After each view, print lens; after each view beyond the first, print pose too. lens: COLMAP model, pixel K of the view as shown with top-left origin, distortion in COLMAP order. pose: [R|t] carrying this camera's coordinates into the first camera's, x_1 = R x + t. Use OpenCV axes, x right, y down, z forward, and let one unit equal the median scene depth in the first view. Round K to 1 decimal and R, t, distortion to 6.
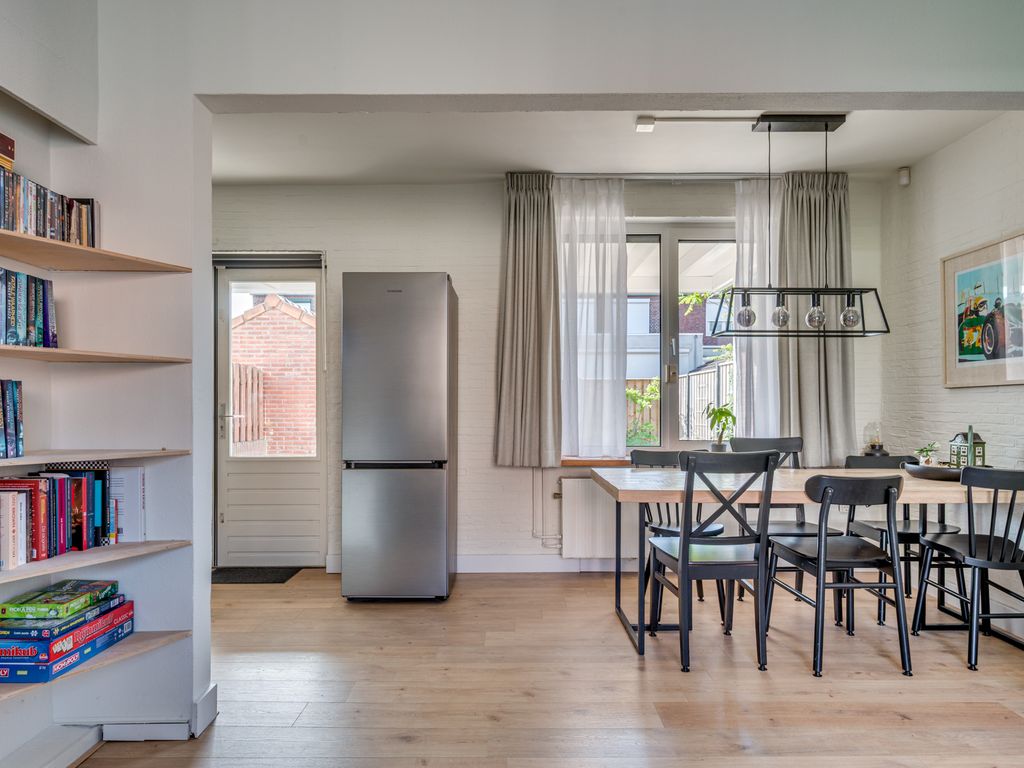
lens RADIAL K [[669.0, 0, 509.3], [0, 669.0, 407.0], [0, 0, 1]] dist [-0.005118, -0.001621]
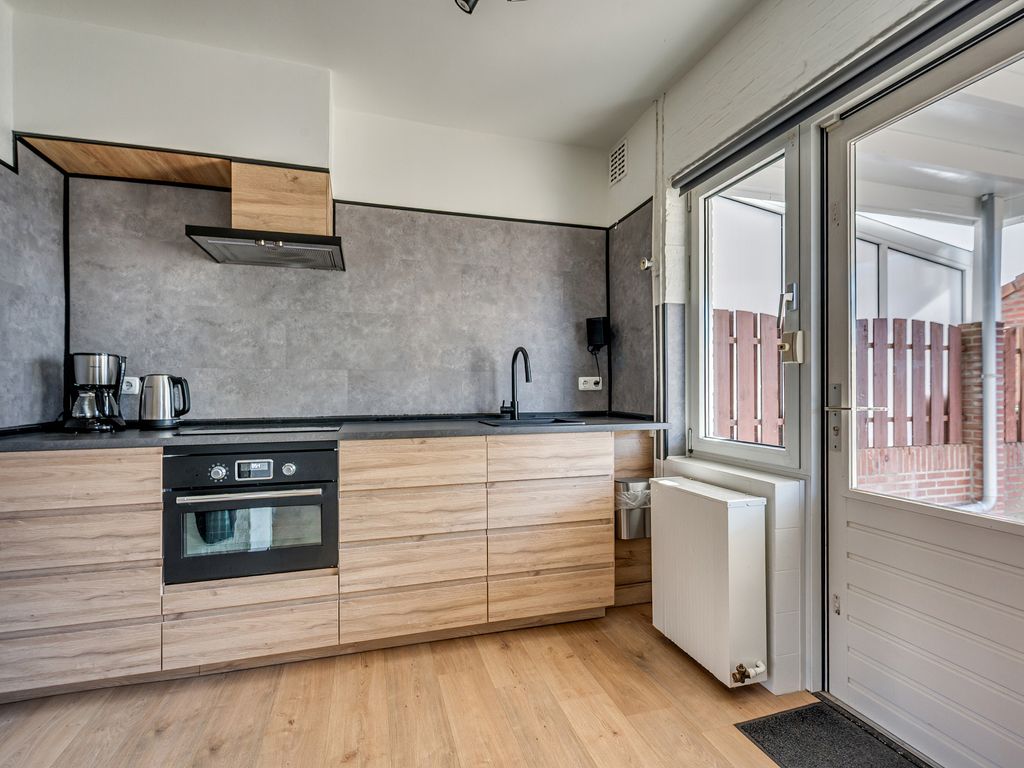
lens RADIAL K [[497.4, 0, 510.2], [0, 497.4, 384.9], [0, 0, 1]] dist [0.001423, -0.000460]
pose [[0.282881, -0.008768, -0.959115, -0.159832], [0.000263, 0.999959, -0.009064, -0.000824], [0.959155, 0.002312, 0.282872, 0.792699]]
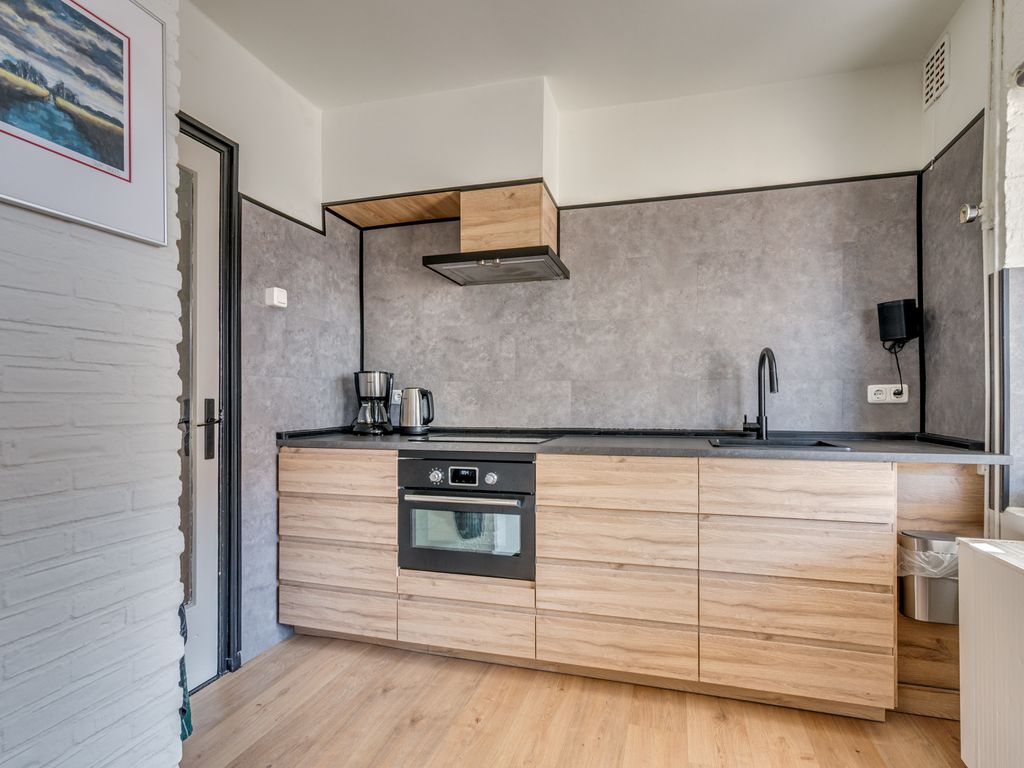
lens RADIAL K [[532.3, 0, 516.1], [0, 532.3, 399.4], [0, 0, 1]] dist [-0.000346, -0.000564]
pose [[-0.285509, 0.000671, -0.958376, -0.178639], [-0.001629, 0.999998, 0.001185, -0.003608], [0.958375, 0.001900, -0.285507, 0.905236]]
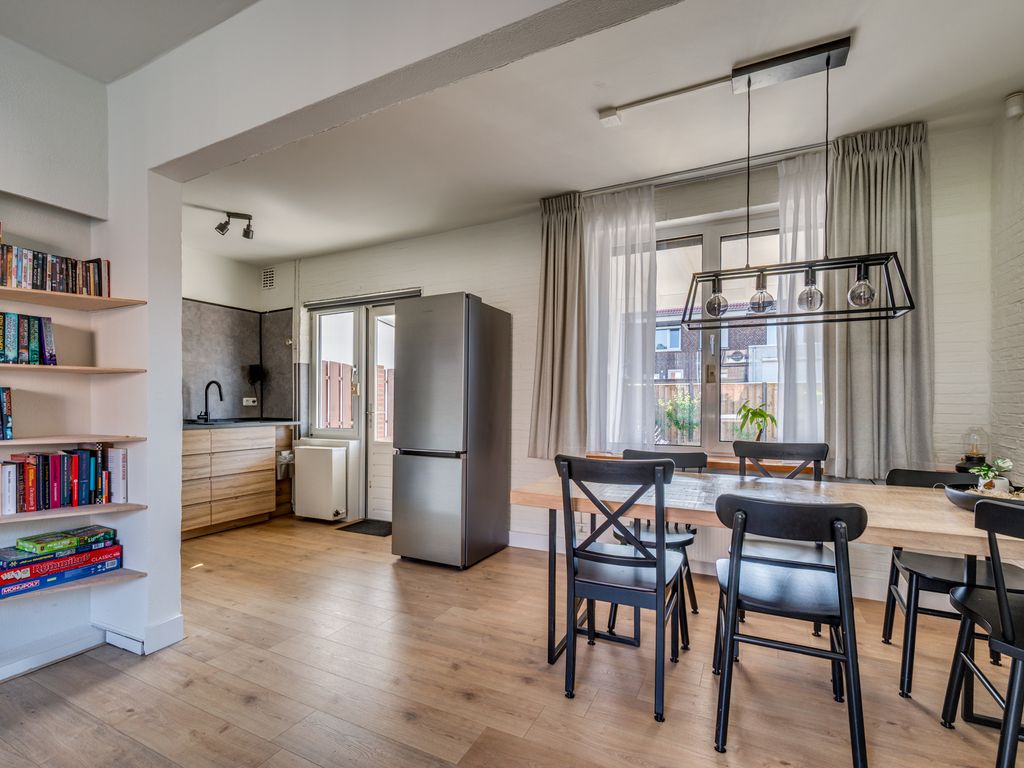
lens RADIAL K [[481.7, 0, 514.6], [0, 481.7, 406.7], [0, 0, 1]] dist [0.001106, 0.000036]
pose [[0.893816, 0.003989, -0.448416, 0.363175], [-0.003417, 0.999992, 0.002085, -0.001499], [0.448421, -0.000331, 0.893823, 0.279481]]
